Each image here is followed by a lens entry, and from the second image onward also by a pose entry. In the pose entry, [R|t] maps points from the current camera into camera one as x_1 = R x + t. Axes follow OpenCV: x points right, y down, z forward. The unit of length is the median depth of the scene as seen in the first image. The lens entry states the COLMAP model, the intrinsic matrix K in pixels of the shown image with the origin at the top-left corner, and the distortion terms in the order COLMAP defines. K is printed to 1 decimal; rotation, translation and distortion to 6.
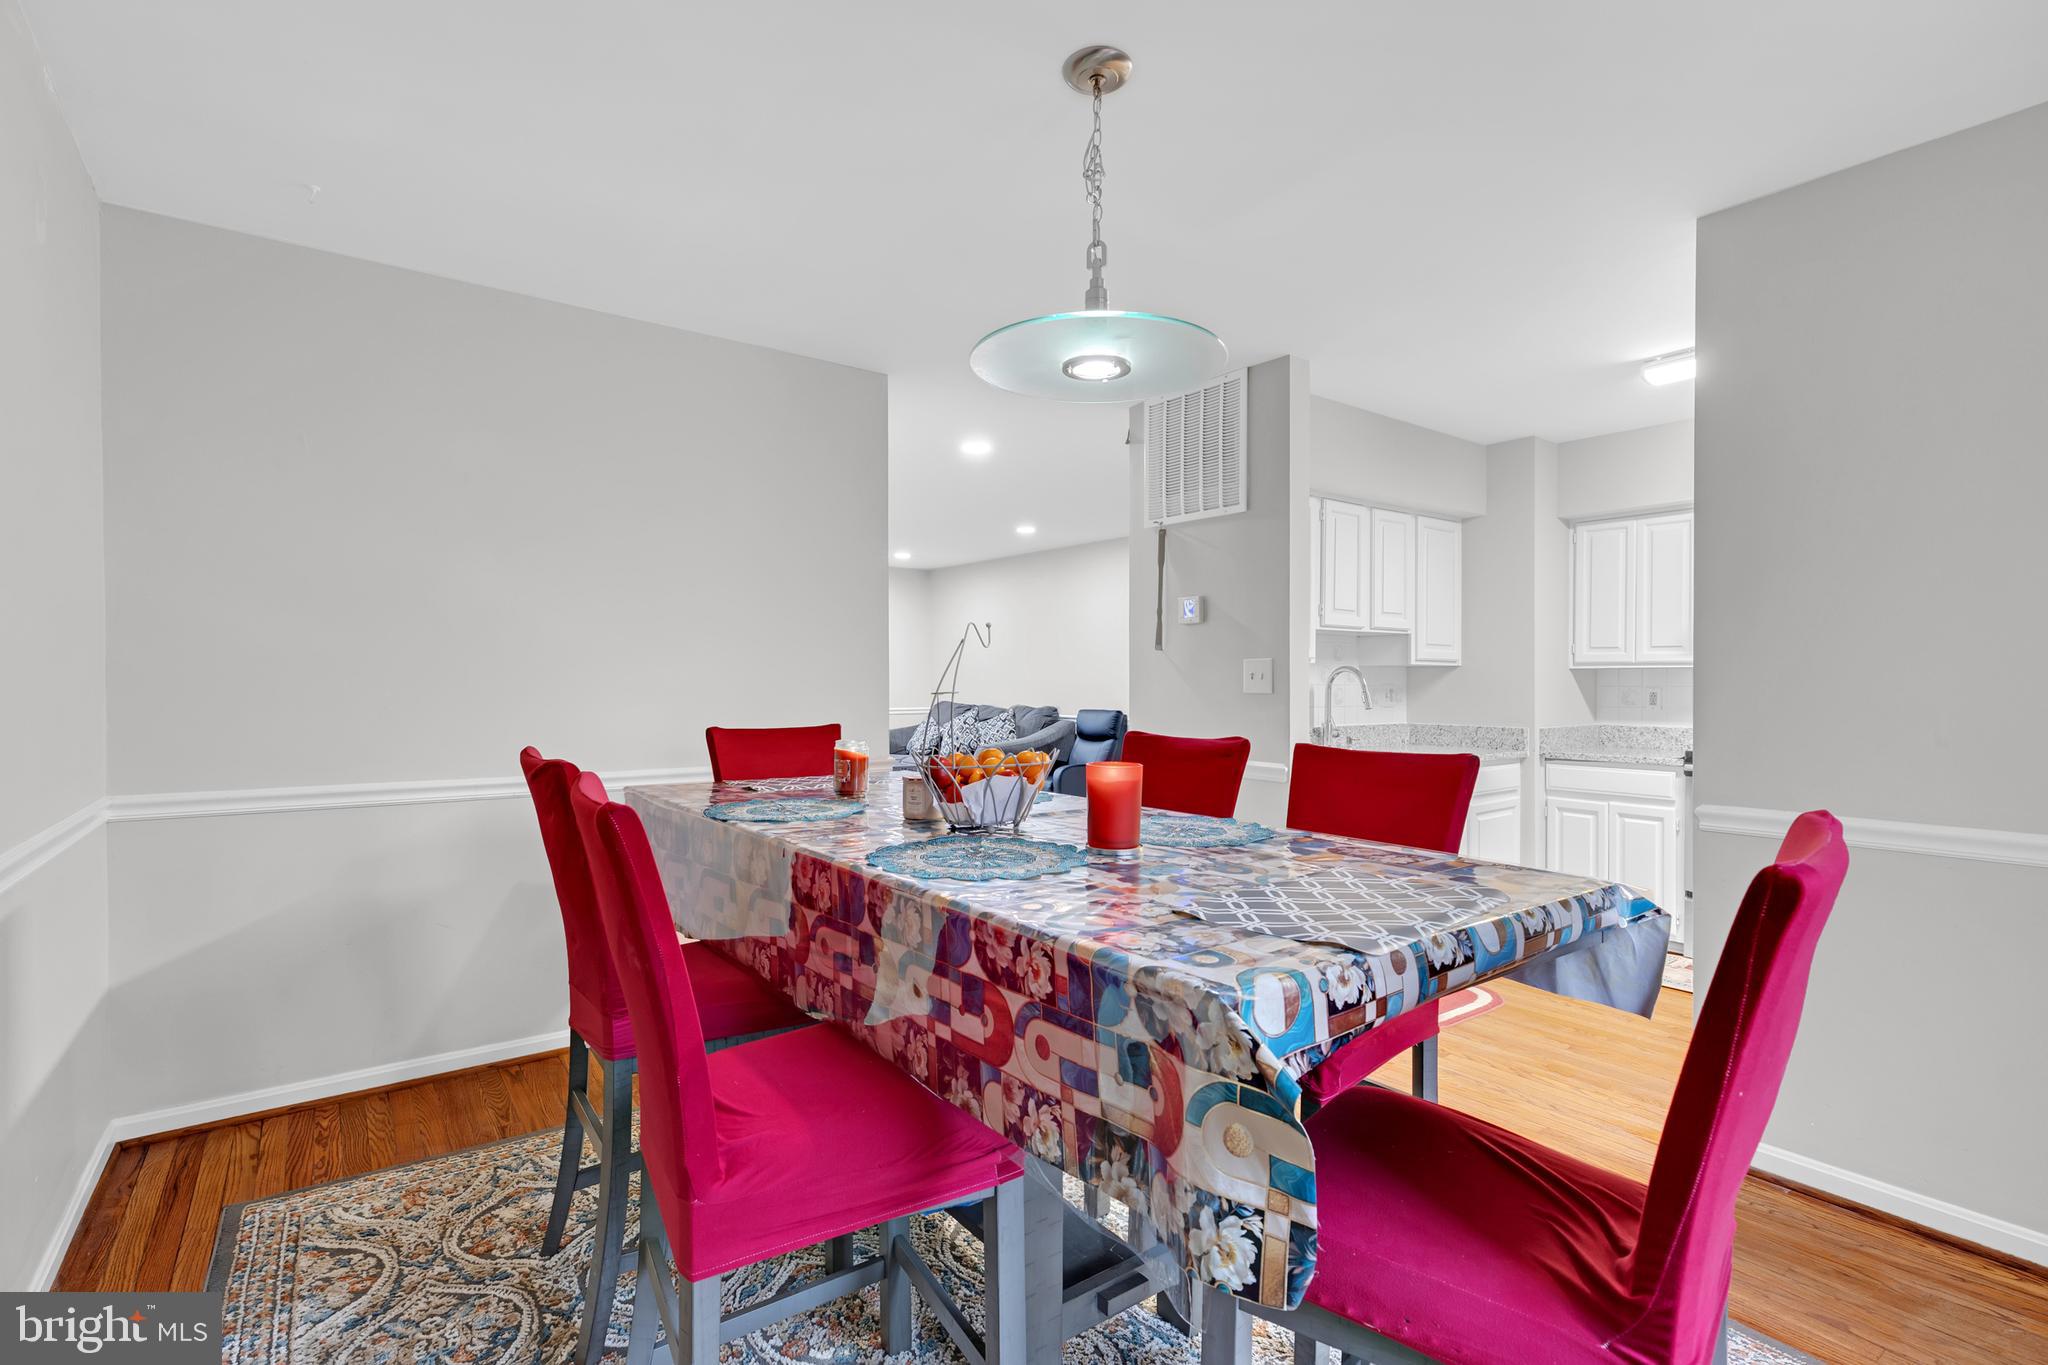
lens RADIAL K [[939.7, 0, 1012.2], [0, 939.7, 680.1], [0, 0, 1]] dist [0.003926, -0.000115]
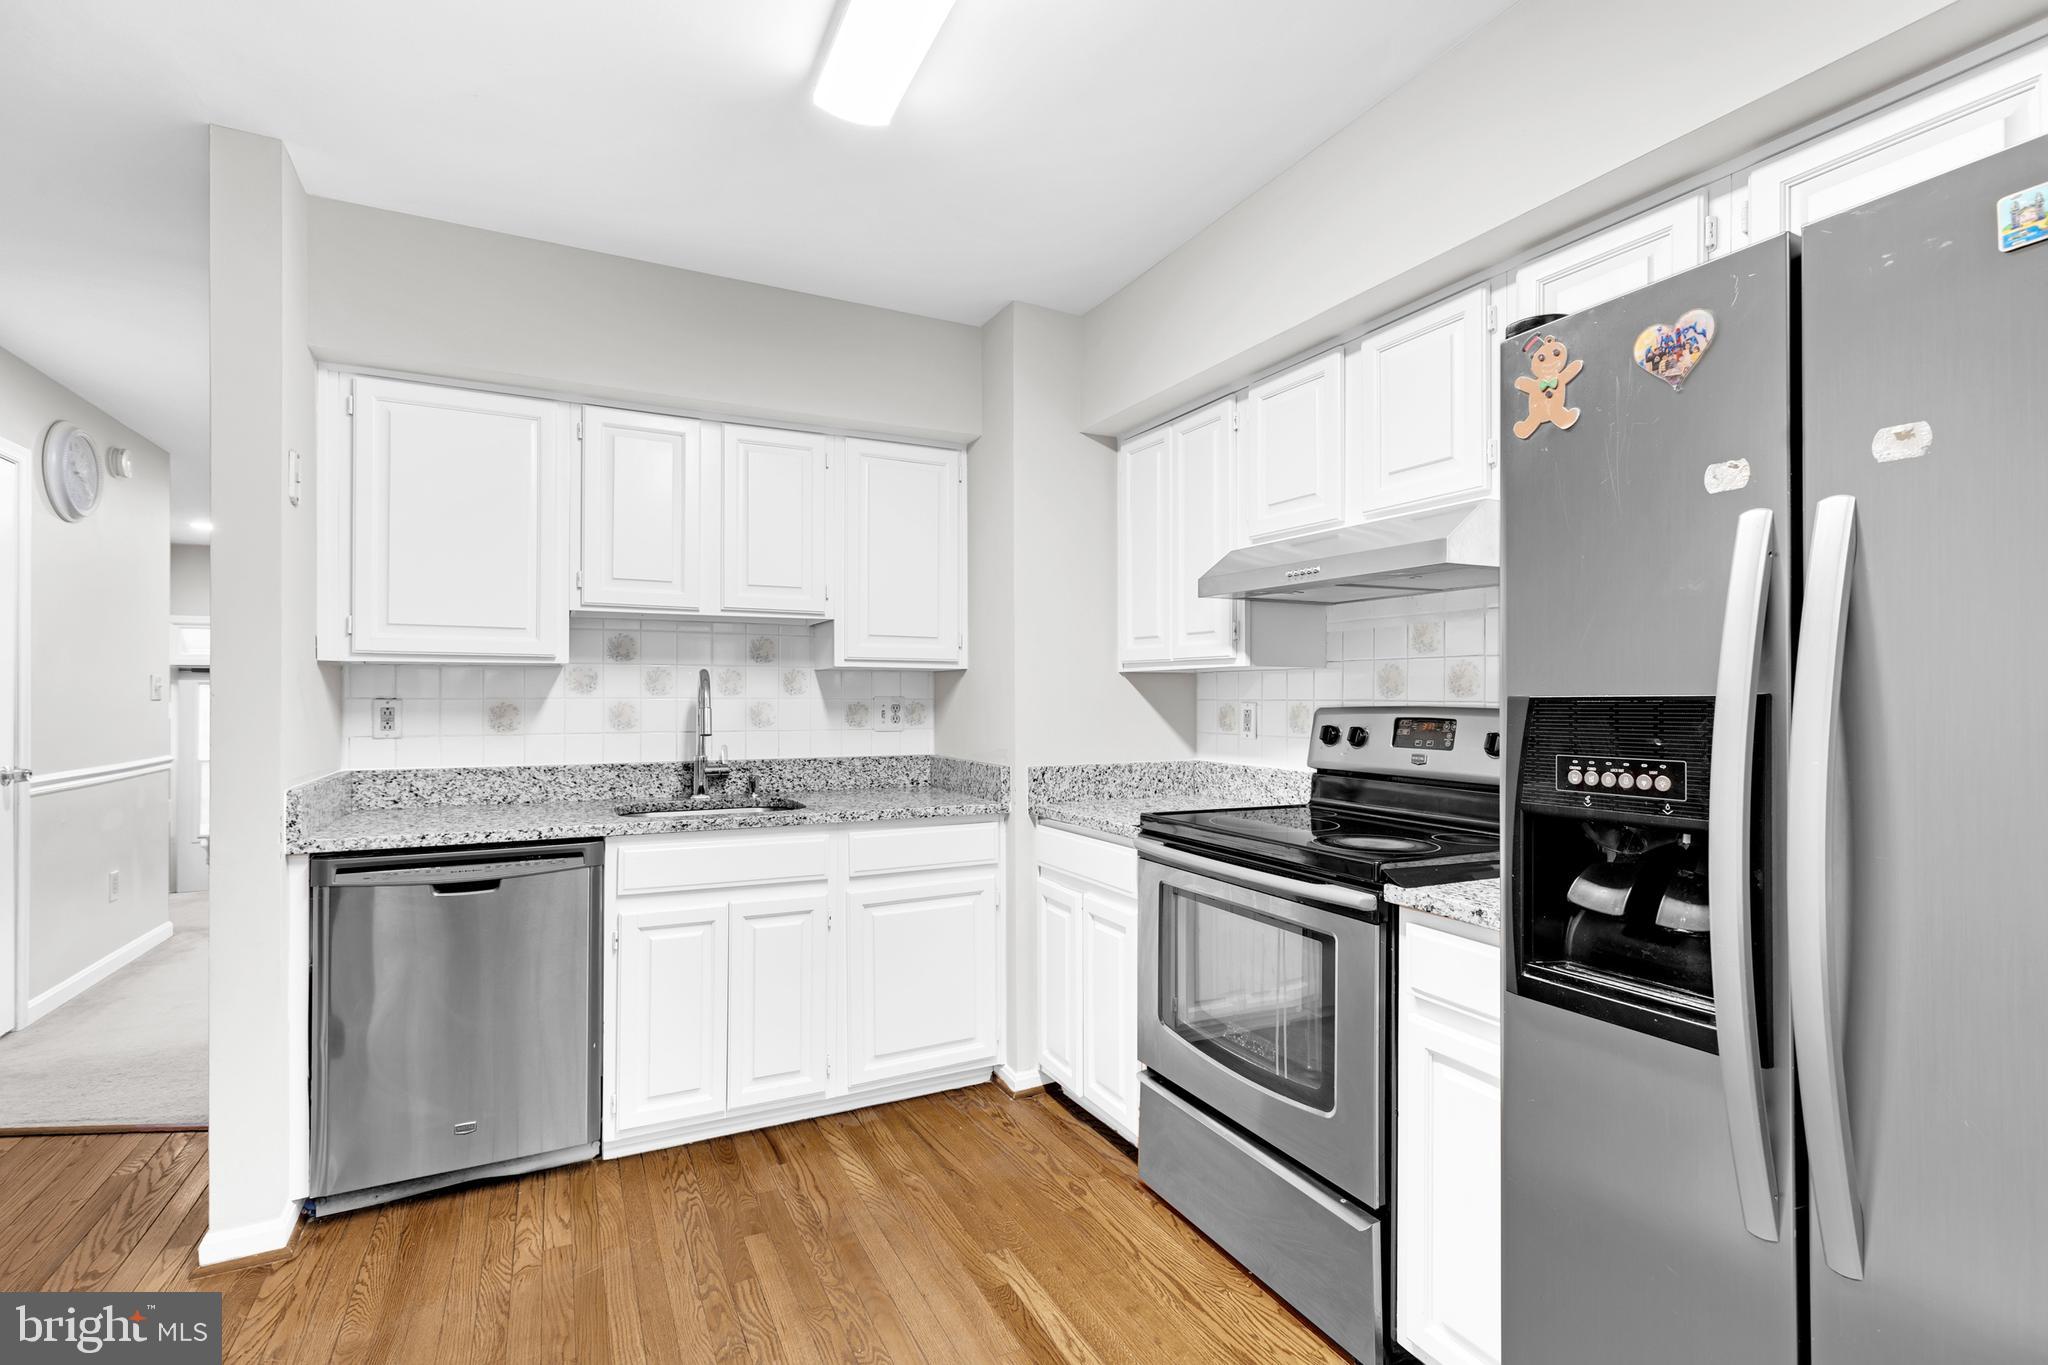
lens RADIAL K [[939.7, 0, 1017.8], [0, 939.7, 687.6], [0, 0, 1]] dist [0.003926, -0.000115]
pose [[0.984745, -0.006003, -0.173900, 0.648118], [0.003374, 0.999876, -0.015411, 0.008207], [0.173970, 0.014590, 0.984643, 0.376606]]
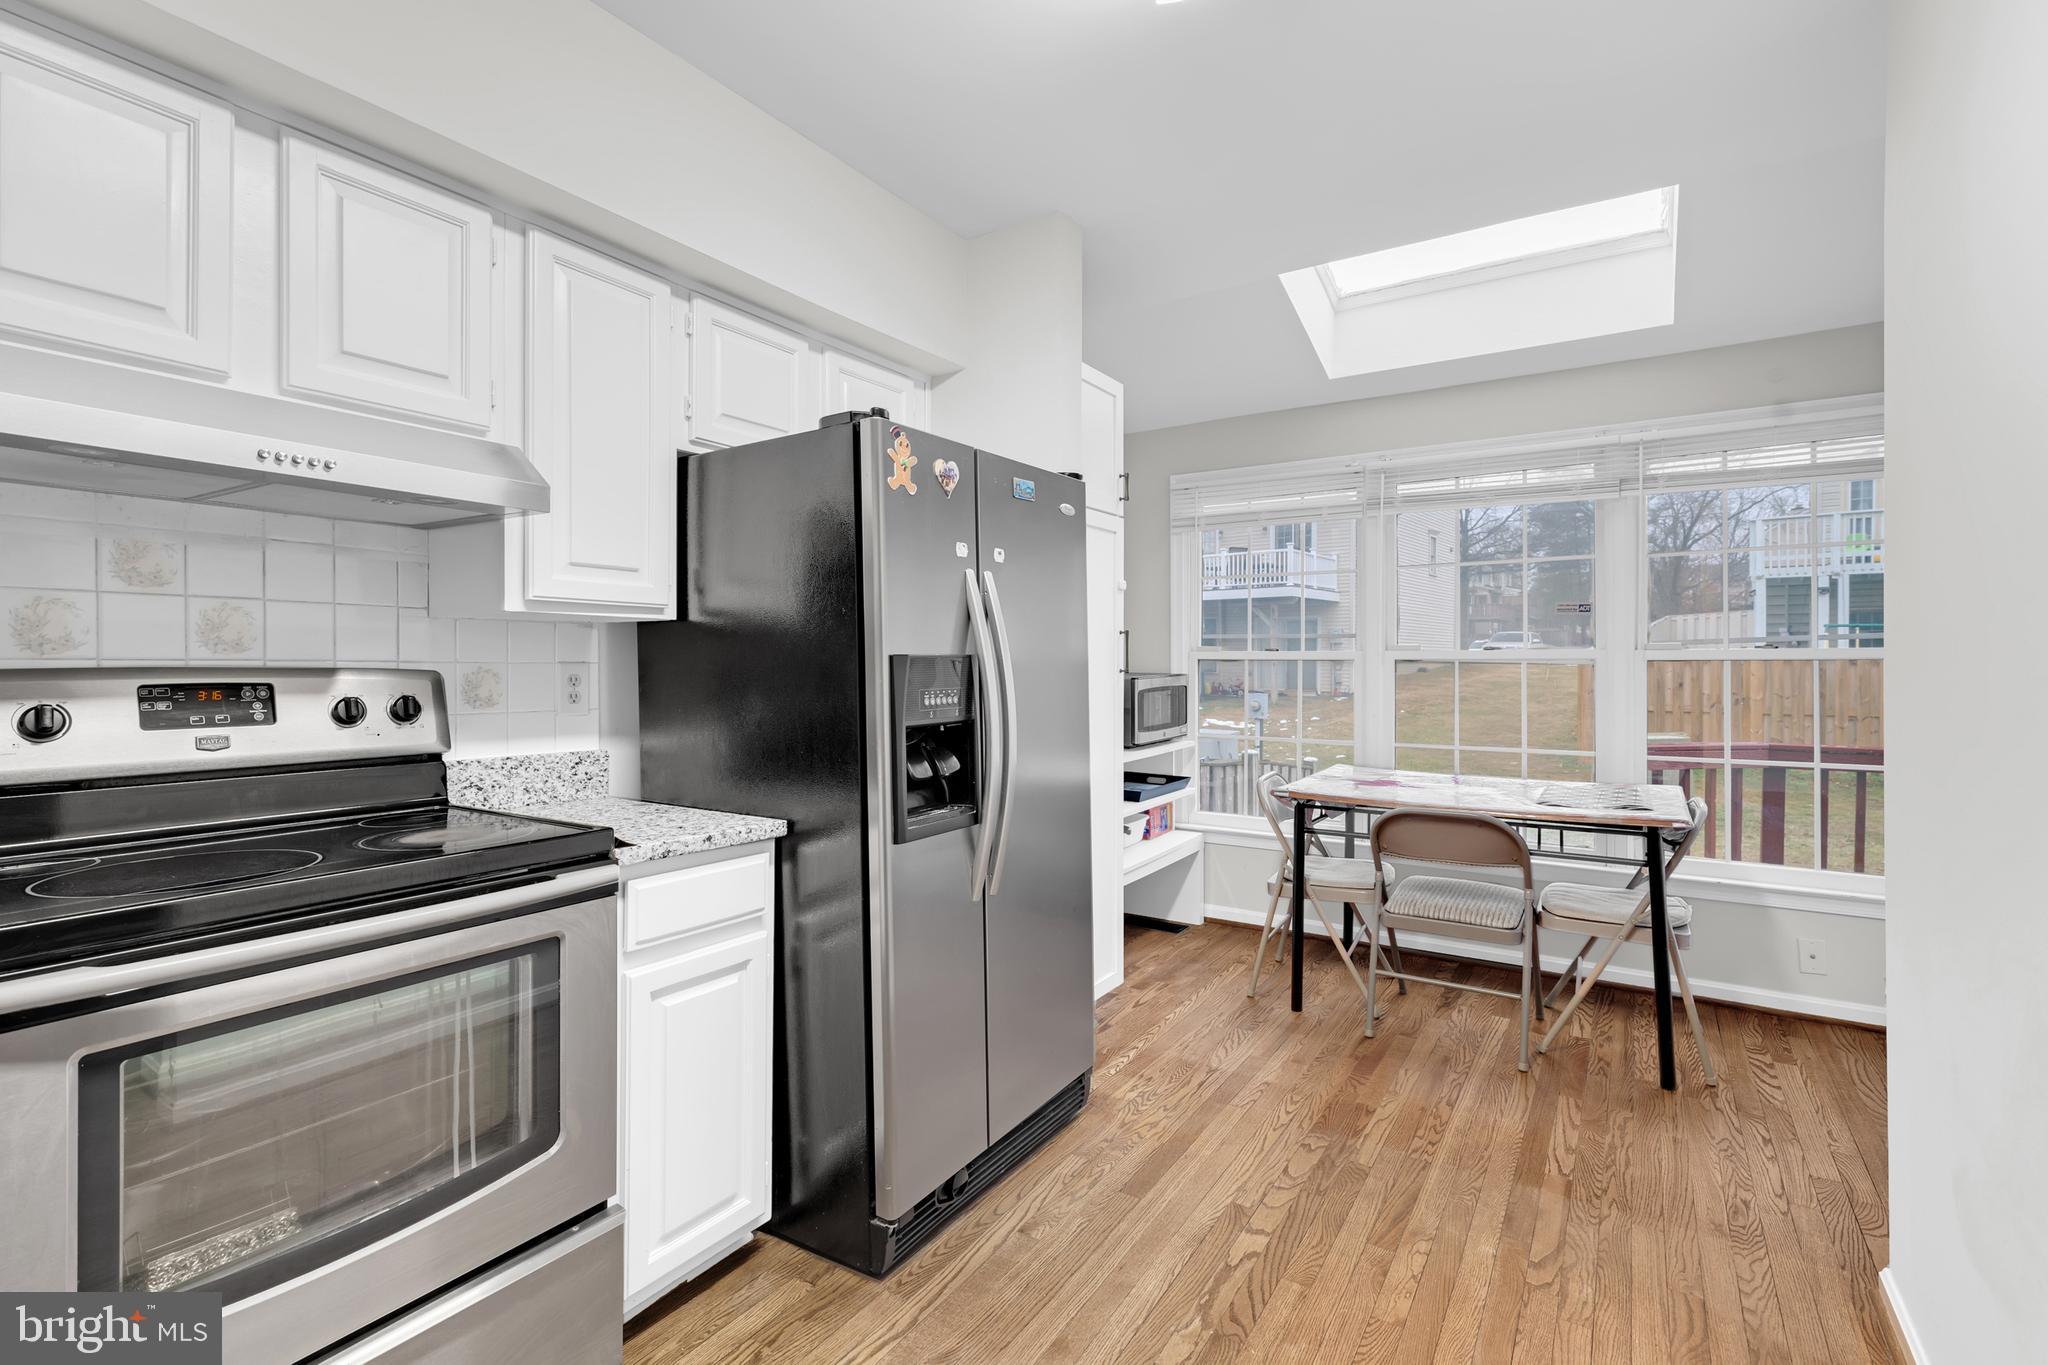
lens RADIAL K [[939.7, 0, 1025.4], [0, 939.7, 661.2], [0, 0, 1]] dist [0.003926, -0.000115]
pose [[-0.353658, -0.006594, 0.935351, 0.361489], [0.000976, 0.999972, 0.007418, 0.006998], [-0.935374, 0.003536, -0.353642, 0.721658]]
